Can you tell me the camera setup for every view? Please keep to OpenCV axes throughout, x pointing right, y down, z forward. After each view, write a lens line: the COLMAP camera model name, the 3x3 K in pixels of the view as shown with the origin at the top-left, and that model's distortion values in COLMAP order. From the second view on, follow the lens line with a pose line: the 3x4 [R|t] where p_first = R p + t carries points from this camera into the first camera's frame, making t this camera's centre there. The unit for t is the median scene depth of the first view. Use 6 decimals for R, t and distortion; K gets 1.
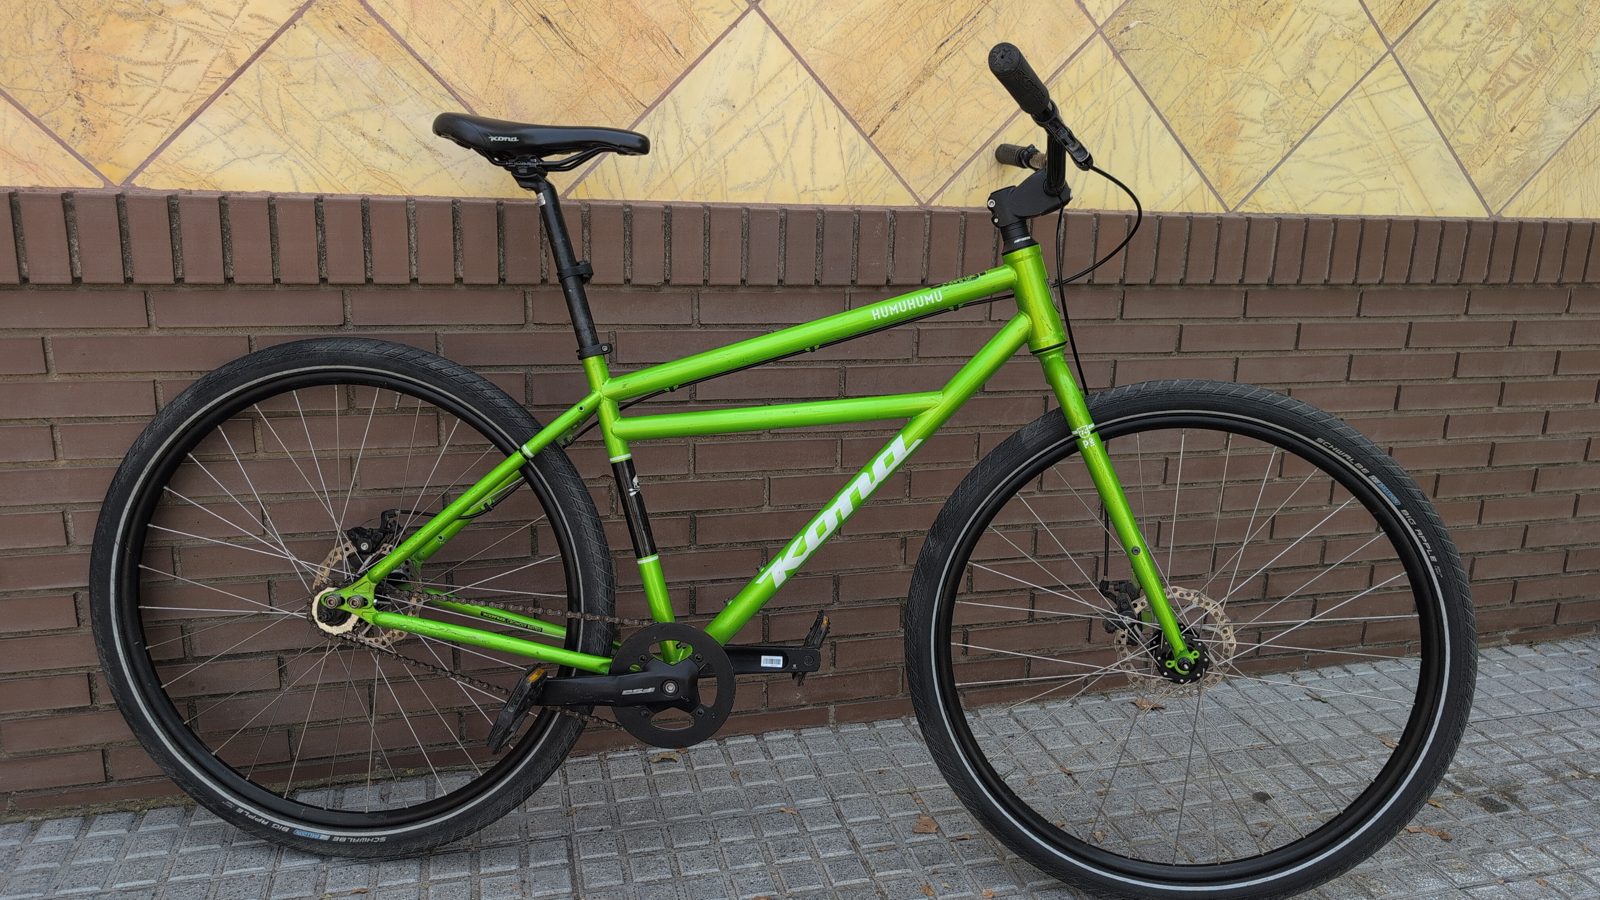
lens RADIAL K [[1195.0, 0, 798.0], [0, 1195.0, 445.6], [0, 0, 1]] dist [0.014382, -0.019132]
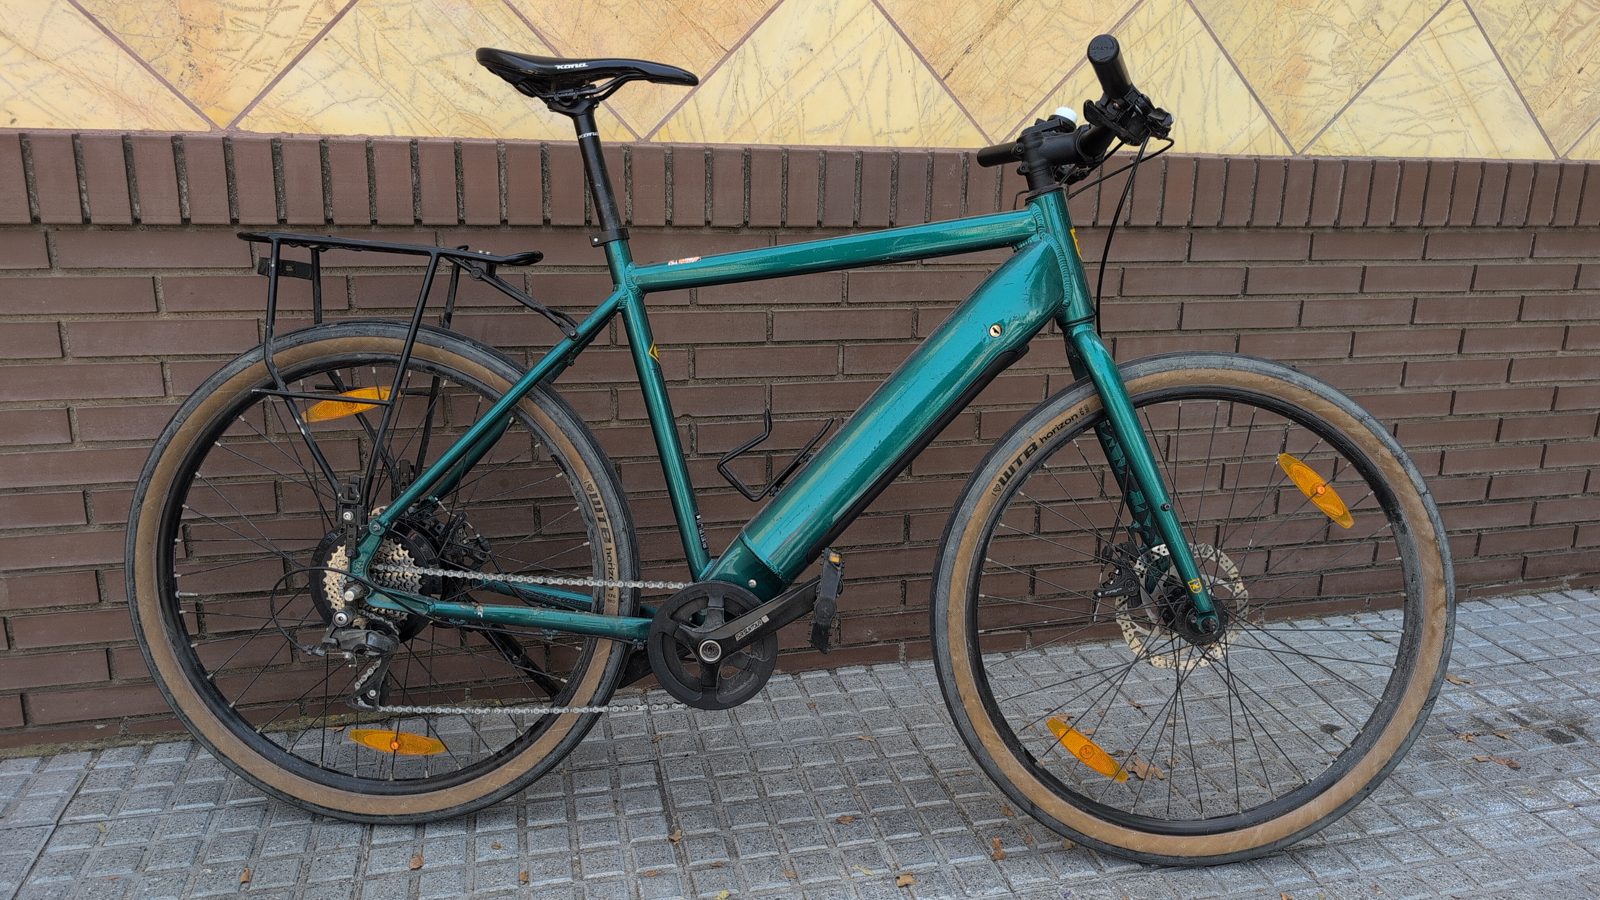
lens RADIAL K [[1195.0, 0, 797.2], [0, 1195.0, 447.5], [0, 0, 1]] dist [0.014382, -0.019132]
pose [[0.999731, -0.003879, -0.022863, -0.041857], [0.004281, 0.999837, 0.017561, 0.035480], [0.022791, -0.017654, 0.999584, -0.024010]]
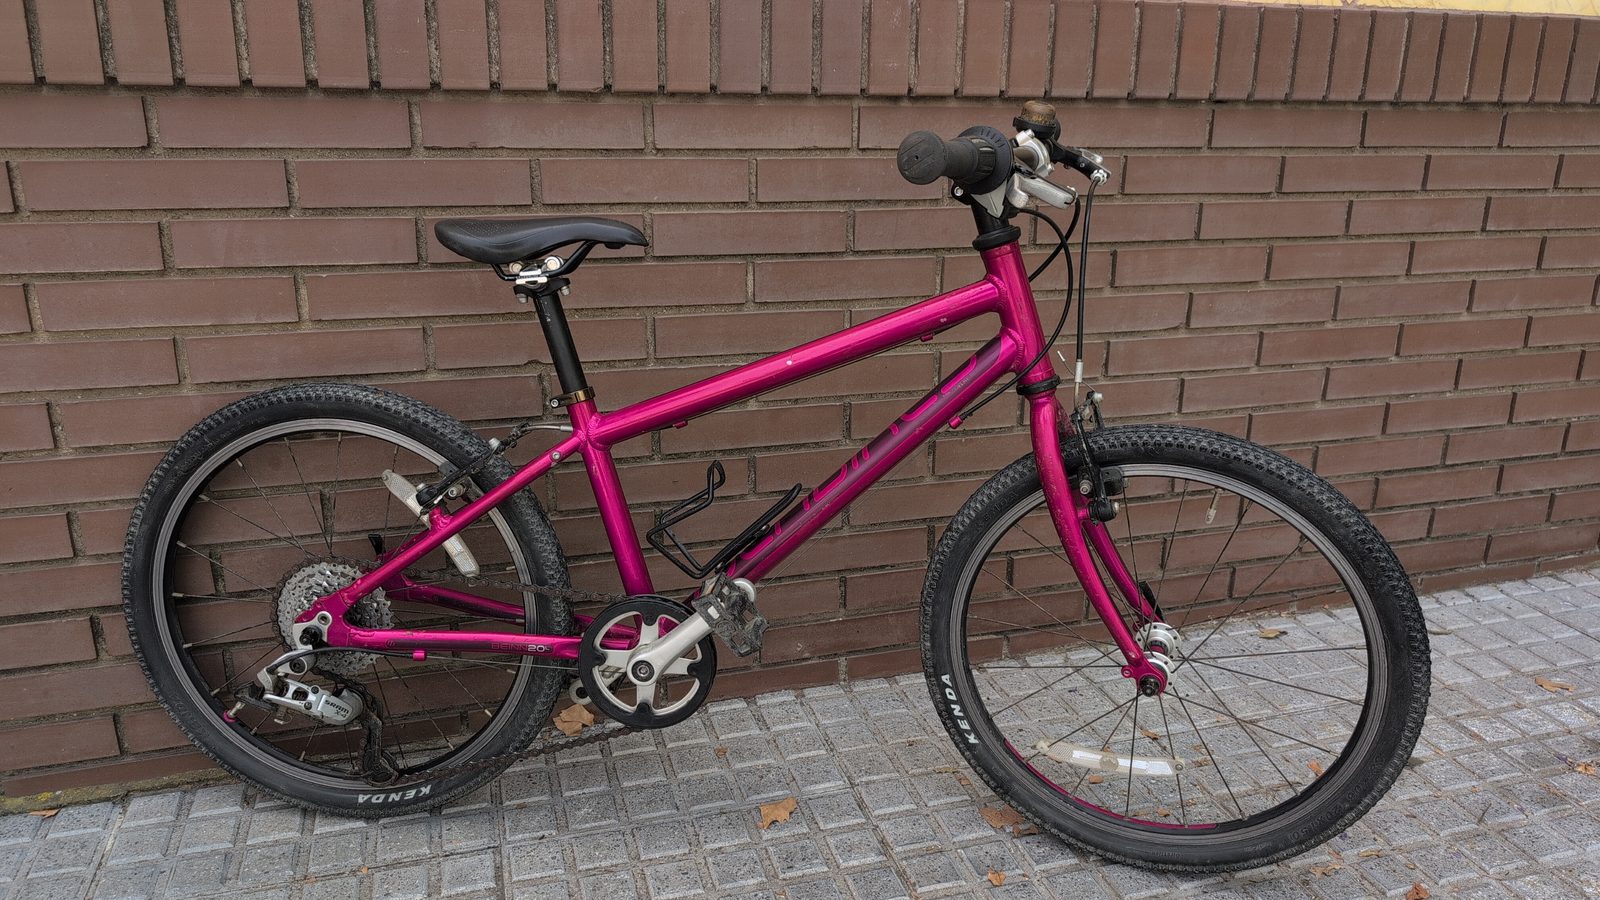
lens RADIAL K [[1195.0, 0, 796.6], [0, 1195.0, 441.4], [0, 0, 1]] dist [0.014382, -0.019132]
pose [[0.999514, -0.024716, 0.019020, -0.014437], [0.023813, 0.998644, 0.046303, 0.044086], [-0.020139, -0.045828, 0.998746, 0.254953]]
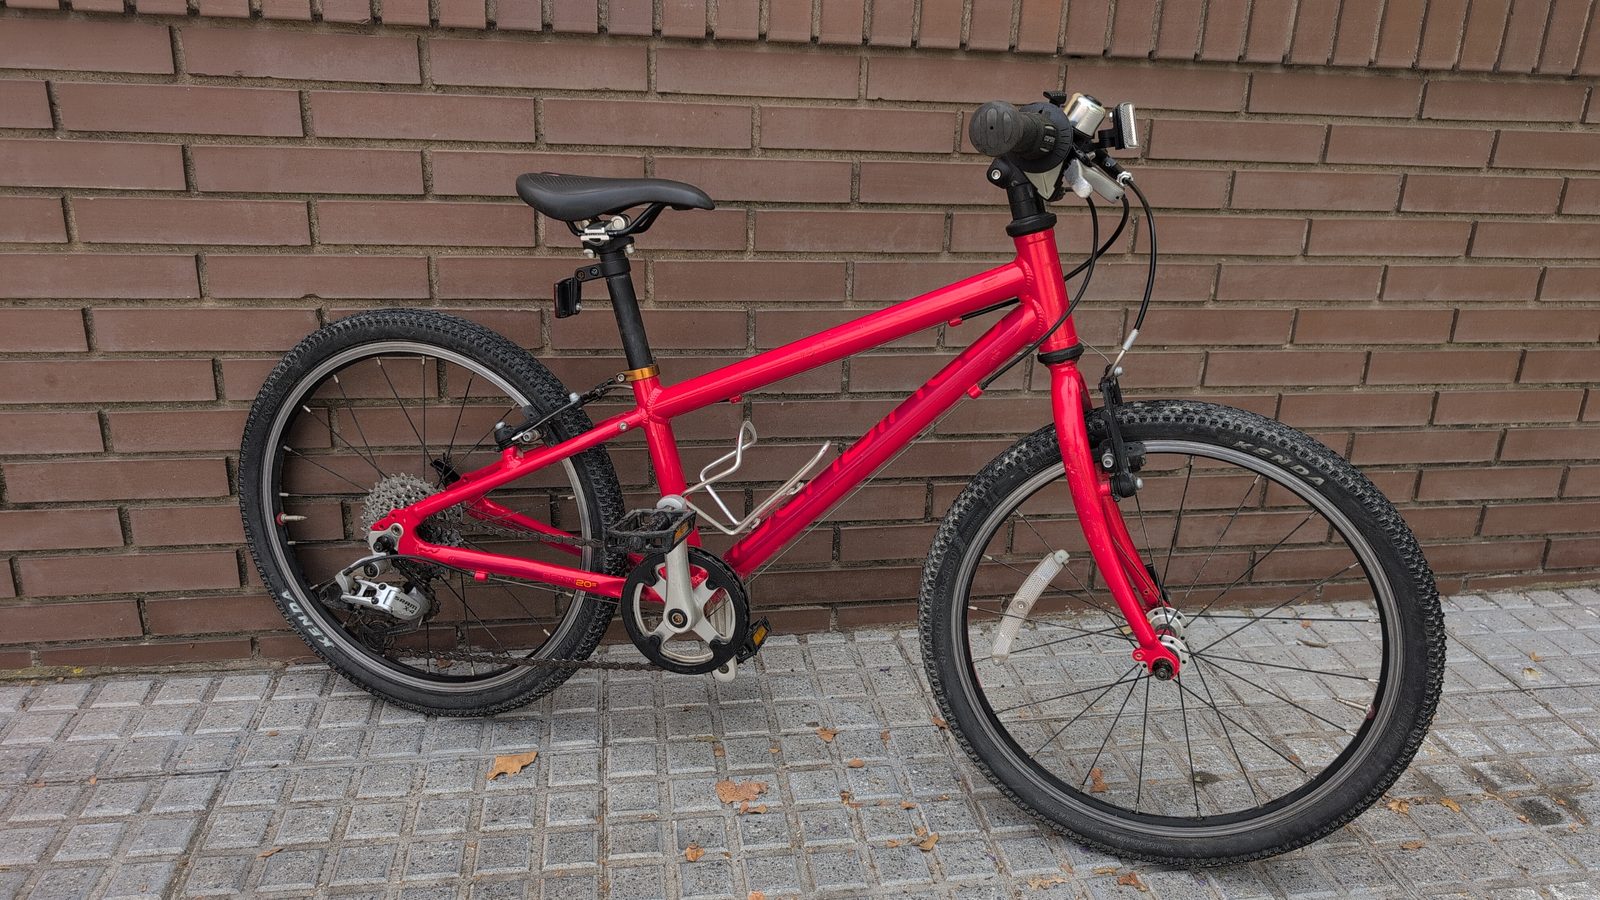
lens RADIAL K [[1195.0, 0, 802.3], [0, 1195.0, 442.5], [0, 0, 1]] dist [0.014382, -0.019132]
pose [[0.994431, 0.045696, -0.094965, 0.213231], [-0.036865, 0.995006, 0.092759, 0.035638], [0.098730, -0.088742, 0.991149, 0.288905]]
